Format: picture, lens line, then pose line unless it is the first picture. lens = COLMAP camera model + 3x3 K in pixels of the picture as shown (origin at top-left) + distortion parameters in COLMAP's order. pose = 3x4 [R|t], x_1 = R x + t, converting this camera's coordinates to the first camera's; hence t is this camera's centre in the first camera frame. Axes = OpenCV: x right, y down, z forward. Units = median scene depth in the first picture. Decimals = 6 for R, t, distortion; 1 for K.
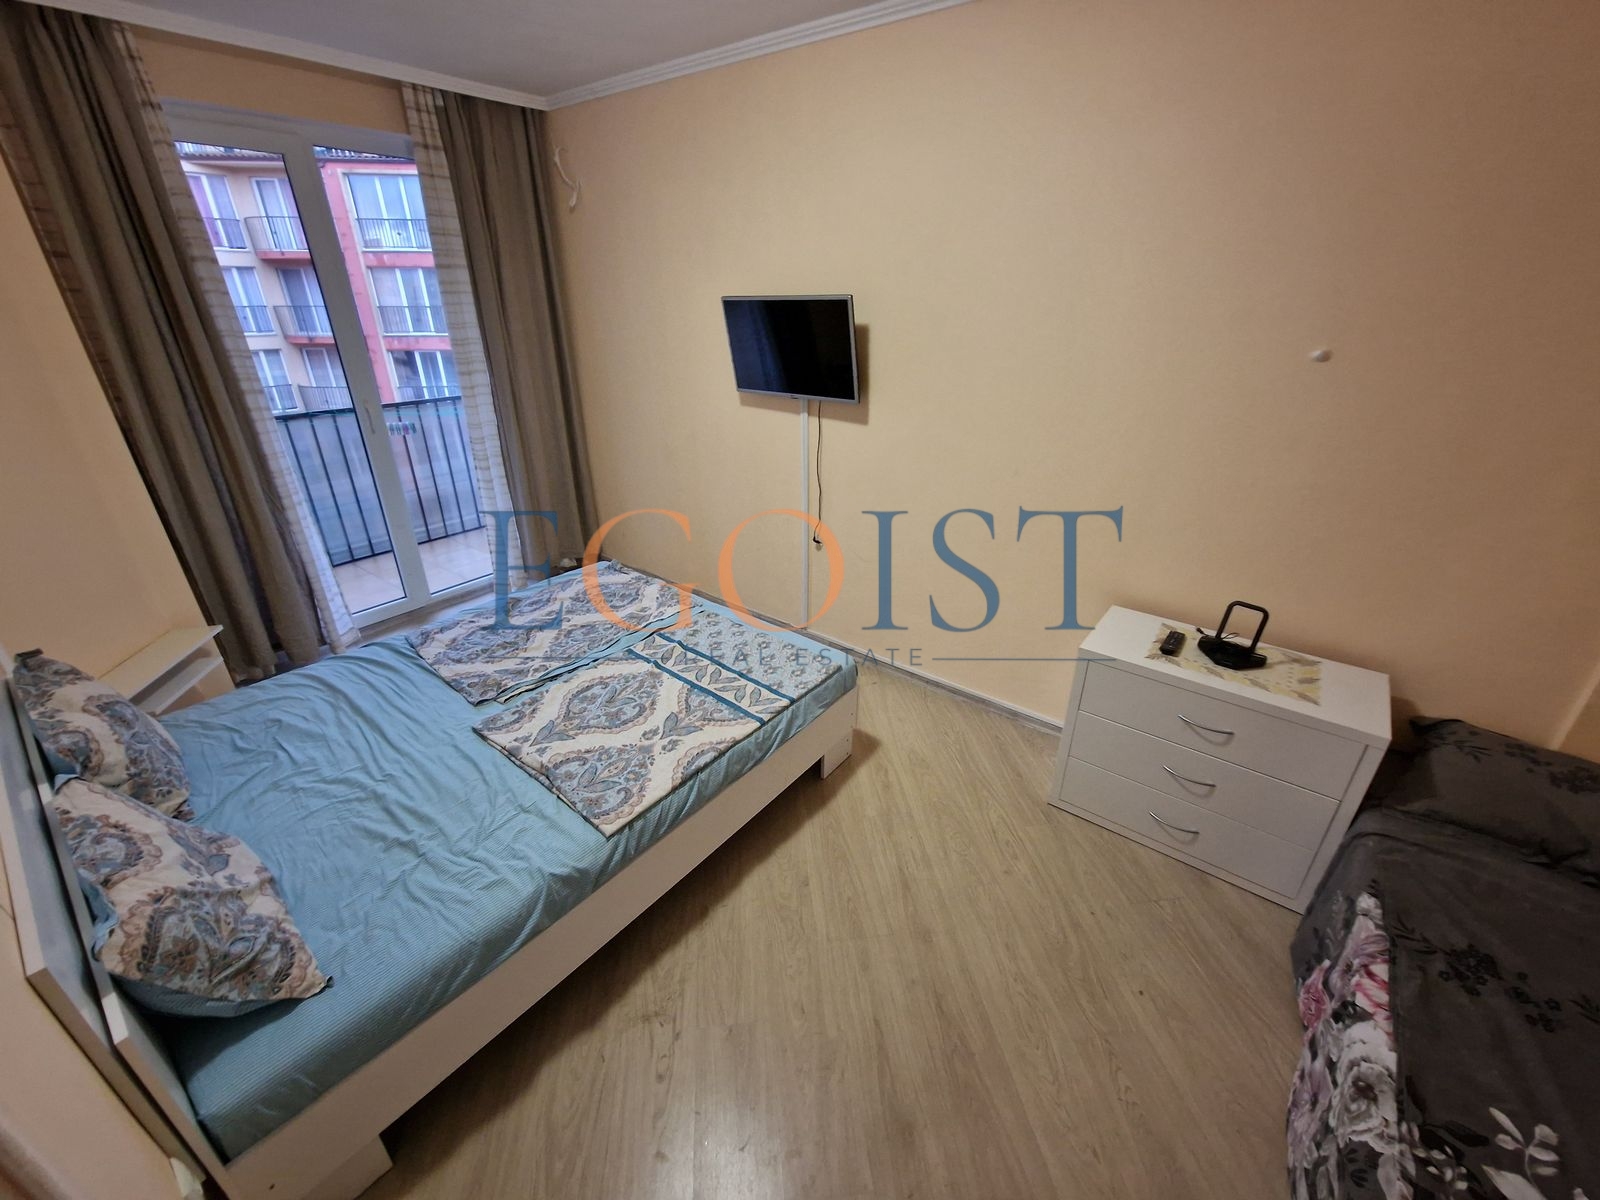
lens RADIAL K [[650.9, 0, 800.0], [0, 650.9, 600.0], [0, 0, 1]] dist [0.001043, -0.001902]
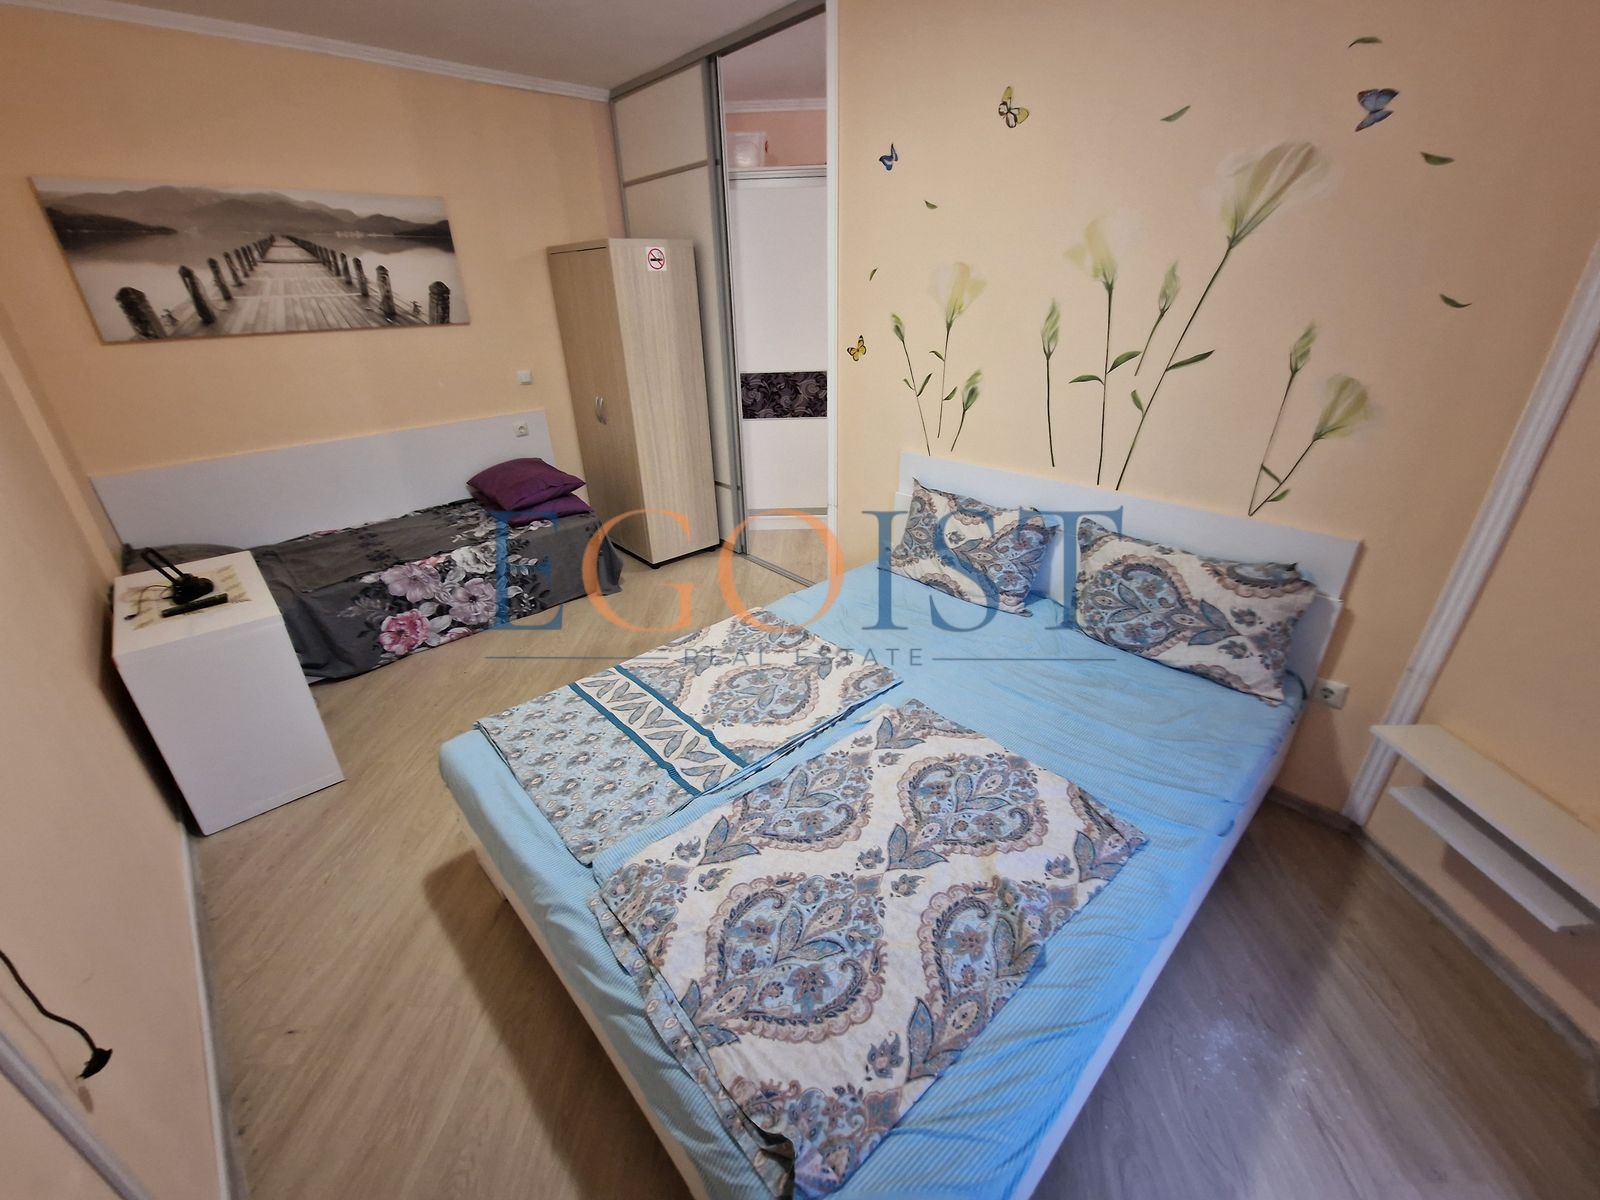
lens RADIAL K [[650.9, 0, 800.0], [0, 650.9, 600.0], [0, 0, 1]] dist [0.001043, -0.001902]
pose [[-0.989135, -0.041140, 0.141138, -0.444869], [0.084293, 0.627846, 0.773760, -0.587219], [-0.120445, 0.777250, -0.617556, 1.396811]]
